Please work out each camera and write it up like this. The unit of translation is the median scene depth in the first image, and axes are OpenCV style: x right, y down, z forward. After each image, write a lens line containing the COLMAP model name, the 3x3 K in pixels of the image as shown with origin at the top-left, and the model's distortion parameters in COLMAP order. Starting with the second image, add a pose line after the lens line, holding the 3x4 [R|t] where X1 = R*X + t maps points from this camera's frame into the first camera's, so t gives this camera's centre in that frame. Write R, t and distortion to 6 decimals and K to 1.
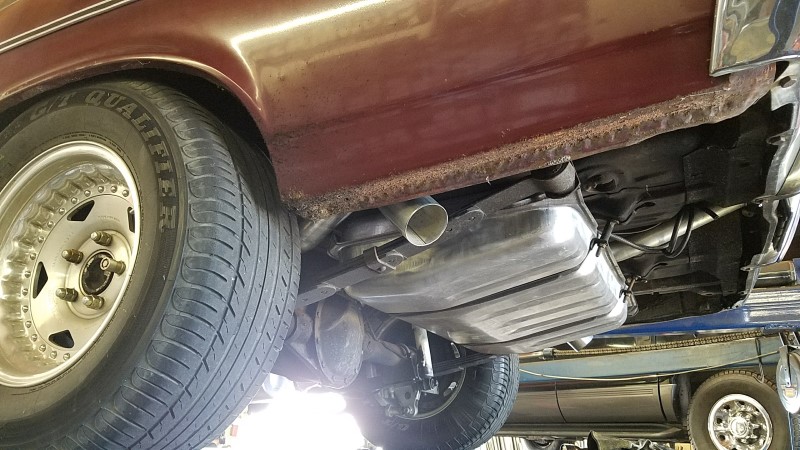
lens RADIAL K [[612.4, 0, 396.4], [0, 612.4, 239.3], [0, 0, 1]] dist [0.186136, -0.296965]
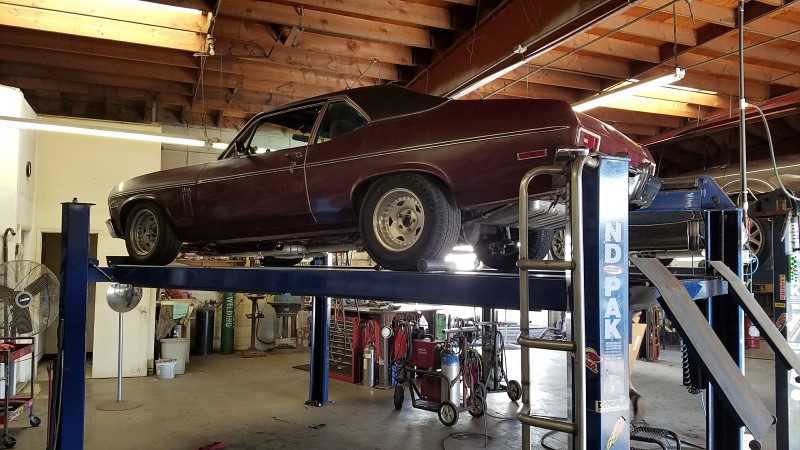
lens RADIAL K [[612.4, 0, 396.4], [0, 612.4, 239.3], [0, 0, 1]] dist [0.186136, -0.296965]
pose [[0.973655, -0.014701, -0.227551, 0.274756], [0.081523, 0.954406, 0.287164, -0.870110], [0.212954, -0.298150, 0.930461, -2.363239]]
